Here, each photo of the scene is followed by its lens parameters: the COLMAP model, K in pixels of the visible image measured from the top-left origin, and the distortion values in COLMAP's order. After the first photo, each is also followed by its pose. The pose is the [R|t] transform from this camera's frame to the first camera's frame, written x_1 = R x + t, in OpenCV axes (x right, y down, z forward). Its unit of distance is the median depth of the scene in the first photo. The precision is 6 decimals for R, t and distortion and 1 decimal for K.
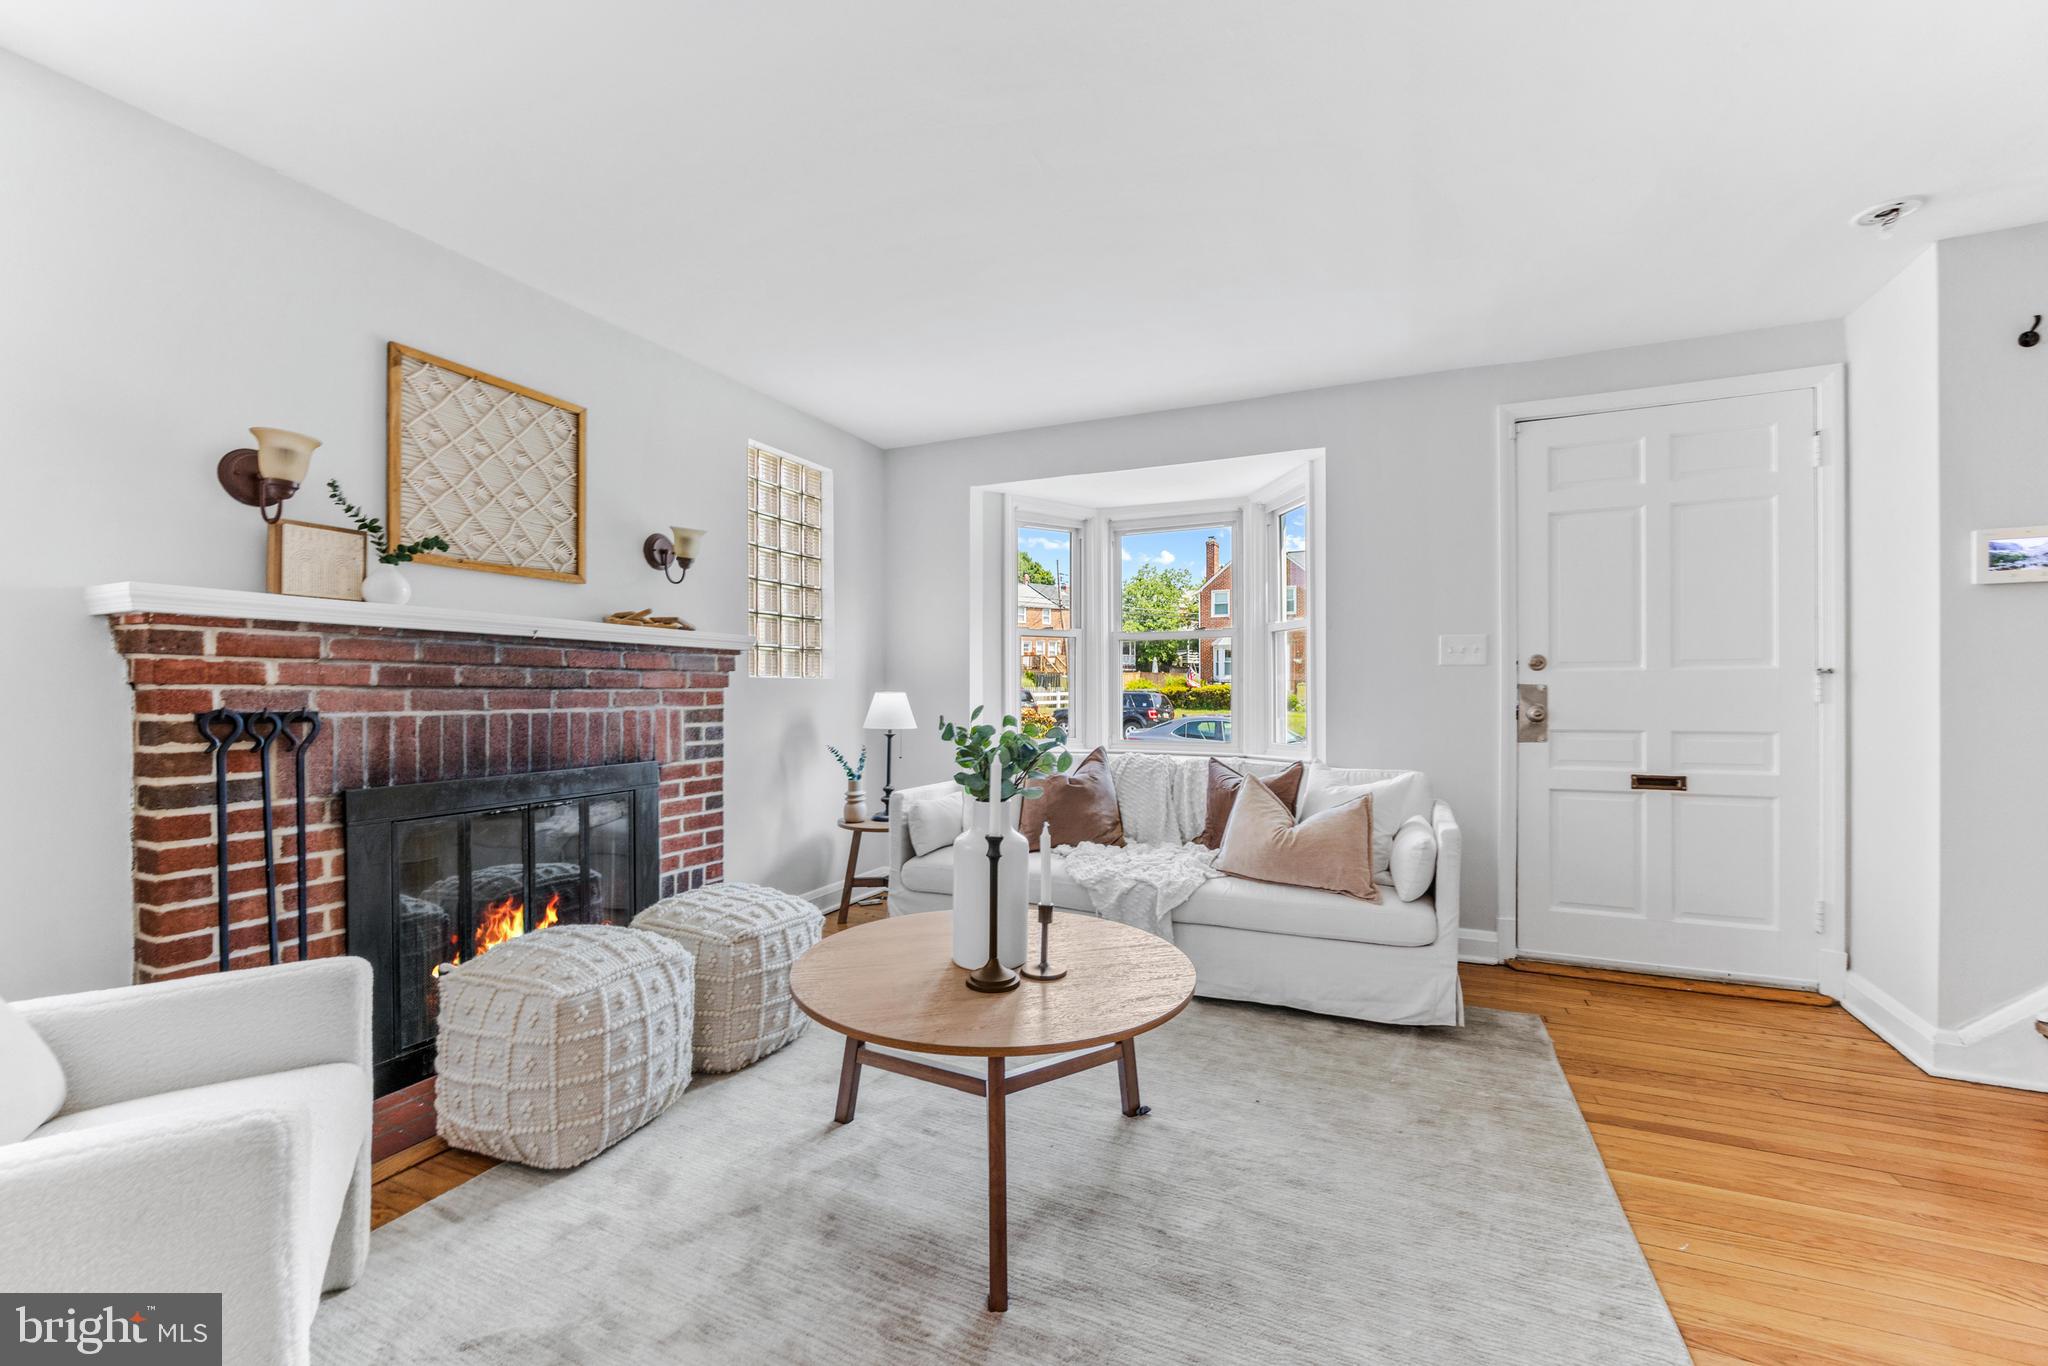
lens RADIAL K [[827.4, 0, 1024.0], [0, 827.4, 683.0], [0, 0, 1]] dist [-0.002016, 0.000183]
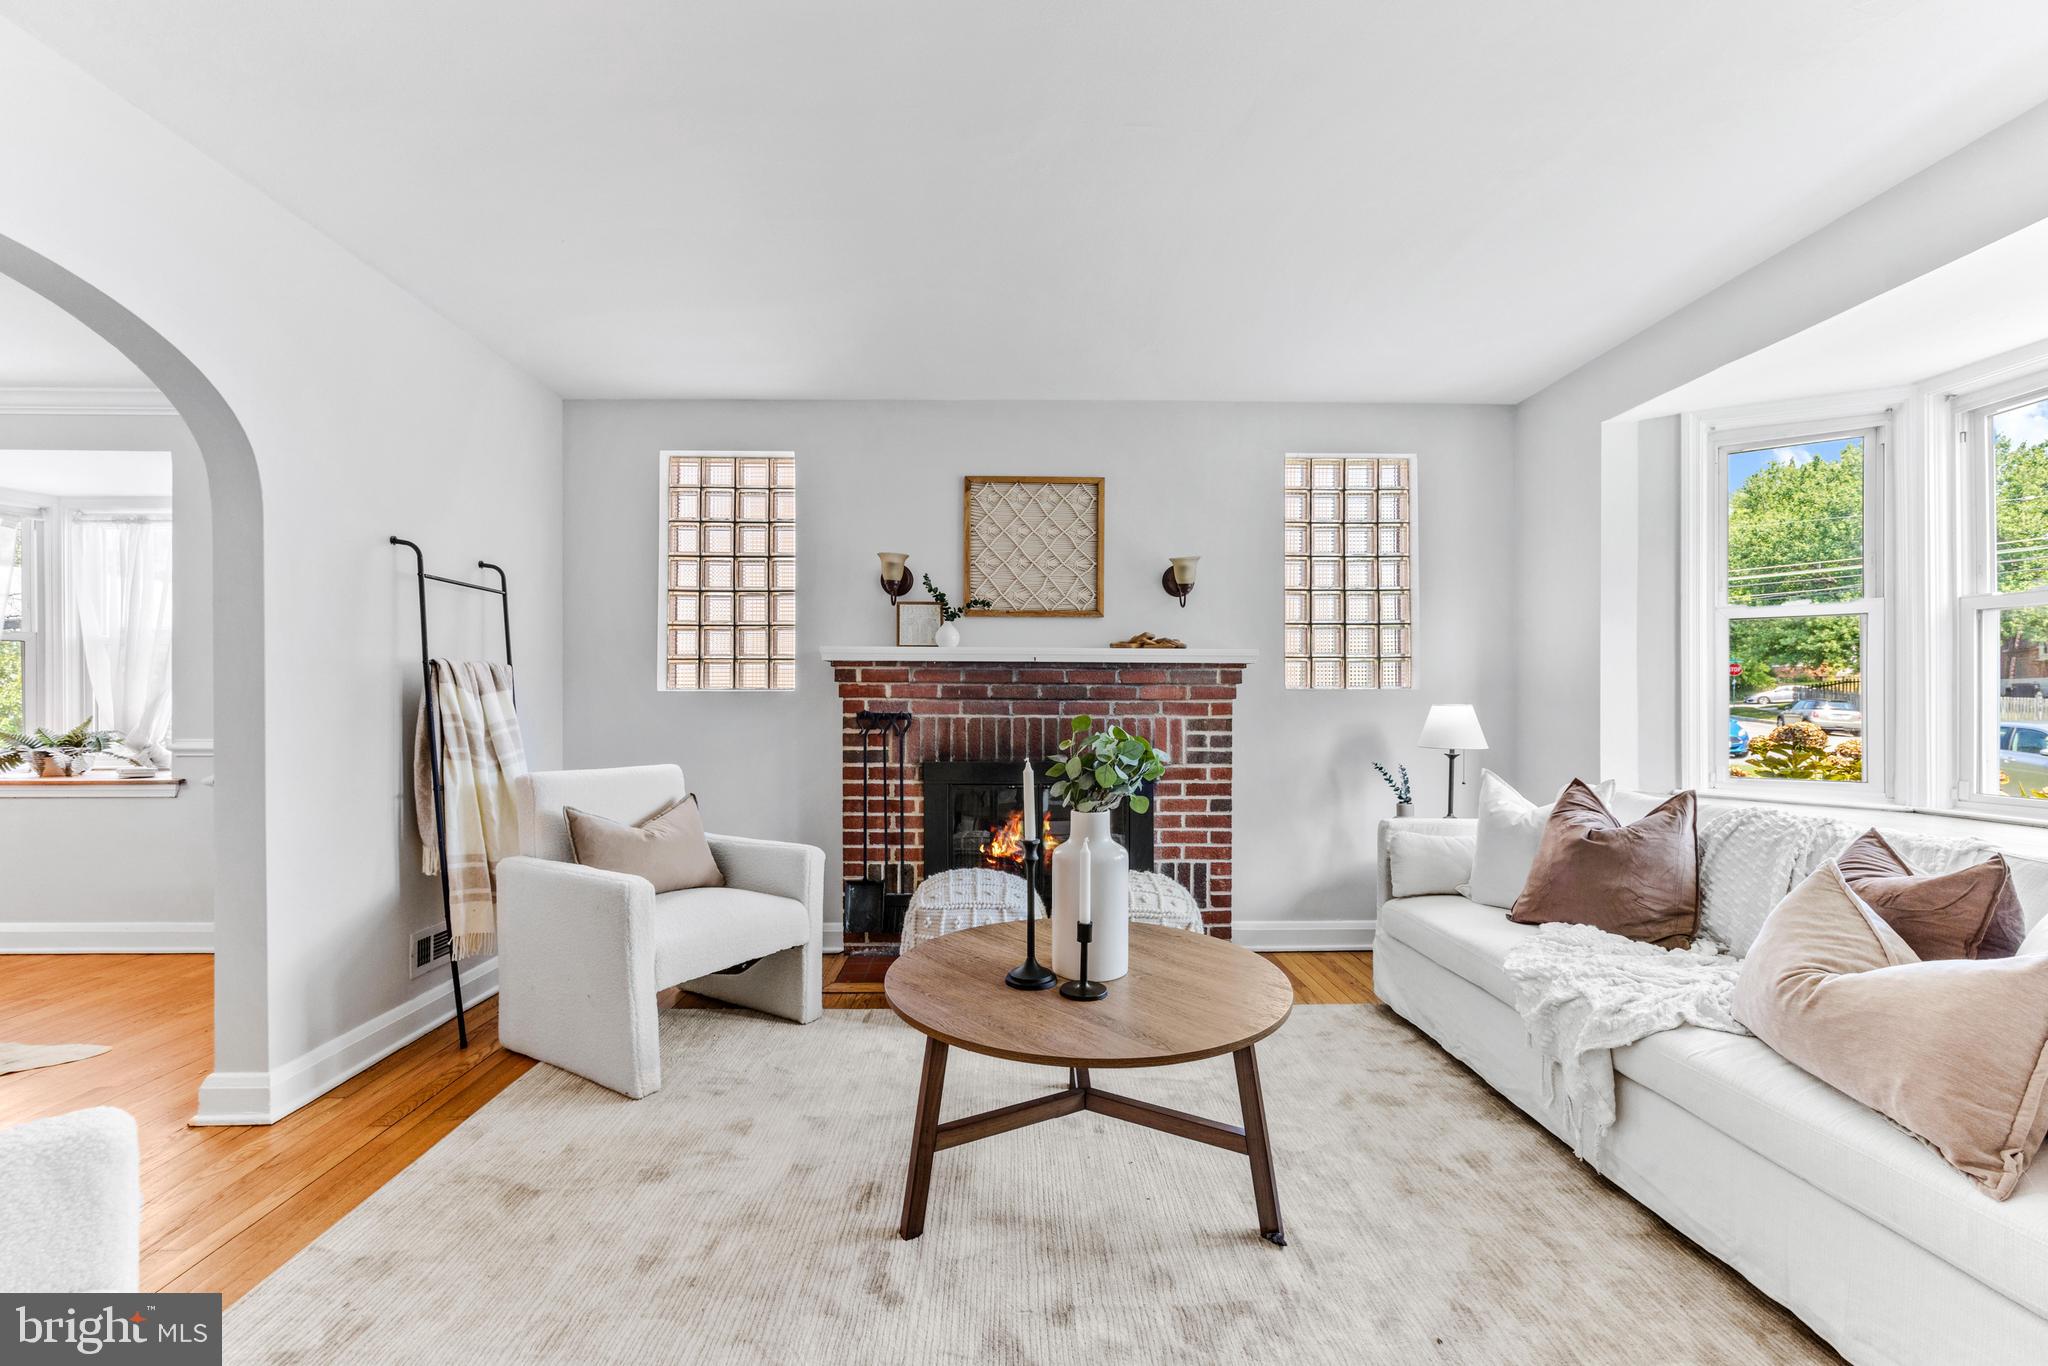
lens RADIAL K [[840.0, 0, 1025.1], [0, 840.0, 700.2], [0, 0, 1]] dist [-0.001041, 0.000083]
pose [[0.436001, -0.000899, -0.899946, 0.668807], [0.005525, 0.999983, 0.001677, 0.005145], [0.899929, -0.005704, 0.435999, 0.391833]]
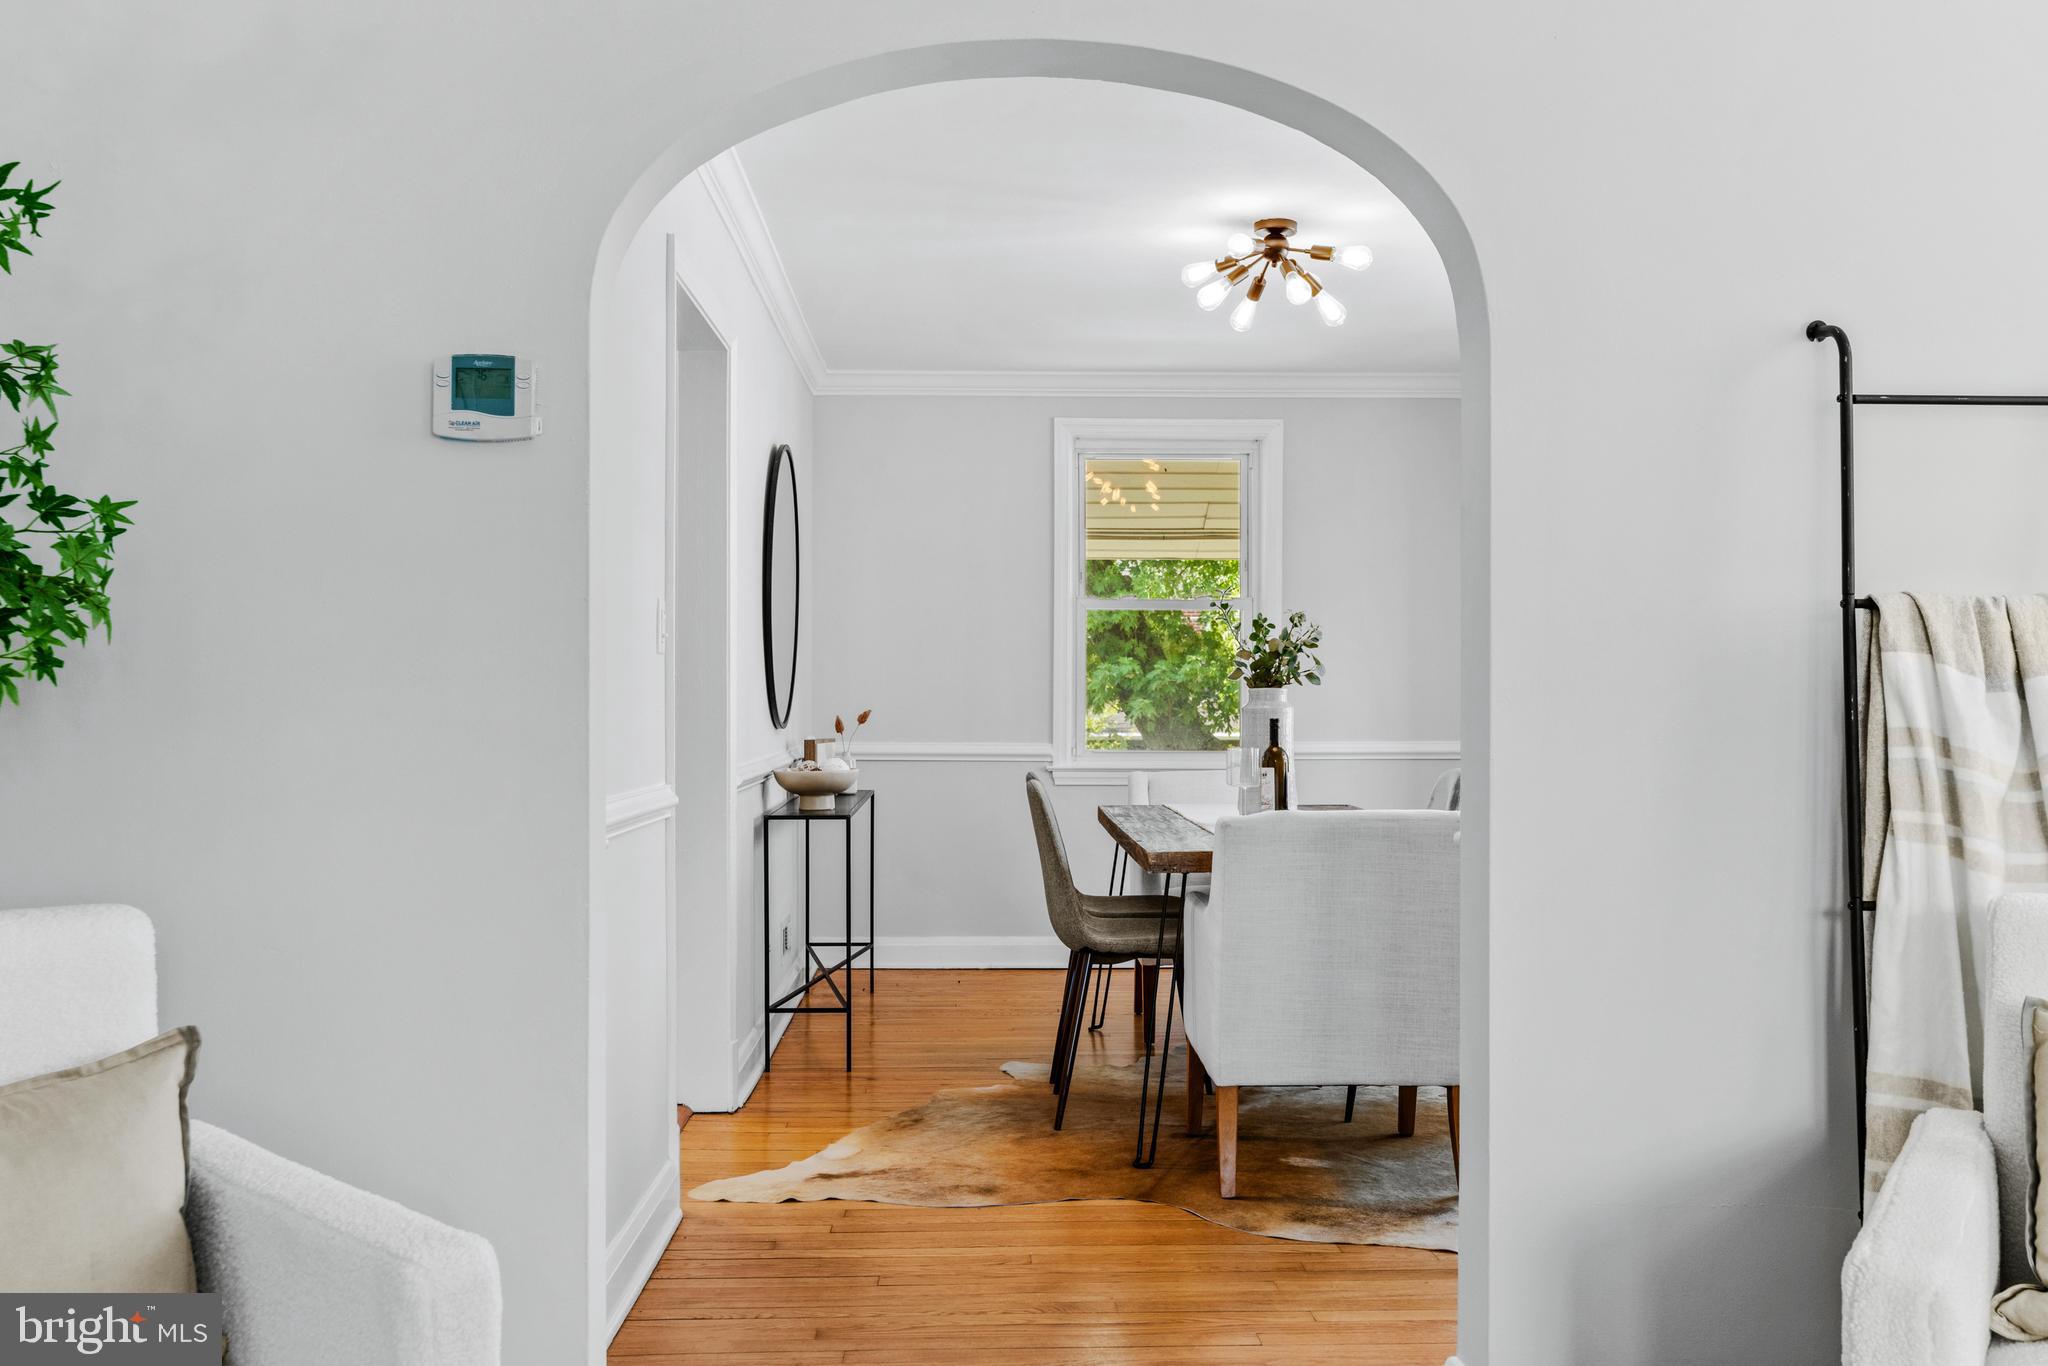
lens RADIAL K [[1773.5, 0, 1026.9], [0, 1773.5, 707.5], [0, 0, 1]] dist [0.004895, 0.000761]
pose [[-0.900246, -0.001883, -0.435377, 0.182217], [-0.000708, 0.999996, -0.002862, 0.013524], [0.435380, -0.002269, -0.900244, 0.845700]]
